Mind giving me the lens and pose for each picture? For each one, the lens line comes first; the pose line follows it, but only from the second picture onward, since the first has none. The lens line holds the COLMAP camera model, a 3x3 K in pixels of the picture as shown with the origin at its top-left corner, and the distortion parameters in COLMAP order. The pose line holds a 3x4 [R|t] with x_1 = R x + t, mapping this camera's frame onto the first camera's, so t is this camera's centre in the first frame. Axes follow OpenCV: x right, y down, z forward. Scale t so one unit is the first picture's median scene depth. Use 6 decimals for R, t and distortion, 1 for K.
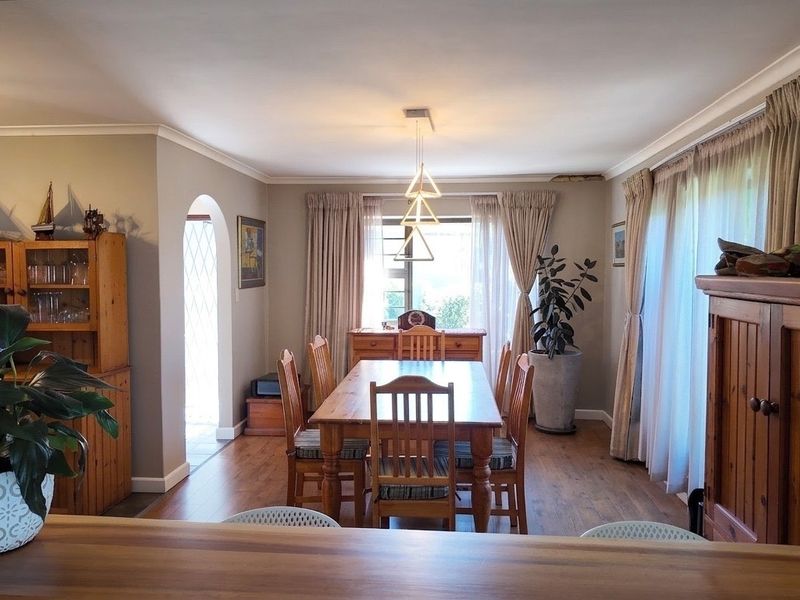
lens RADIAL K [[592.5, 0, 399.7], [0, 592.5, 302.1], [0, 0, 1]] dist [0.077998, -0.089936]
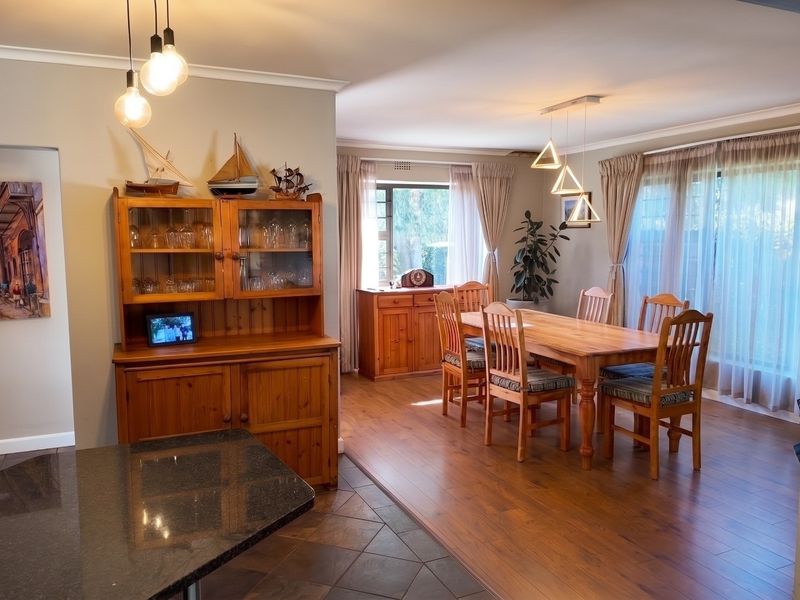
lens RADIAL K [[592.5, 0, 398.0], [0, 592.5, 297.0], [0, 0, 1]] dist [0.077998, -0.089936]
pose [[0.881540, -0.054191, 0.468988, -0.504543], [0.029977, 0.997811, 0.058948, -0.000905], [-0.471156, -0.037906, 0.881235, 0.057287]]
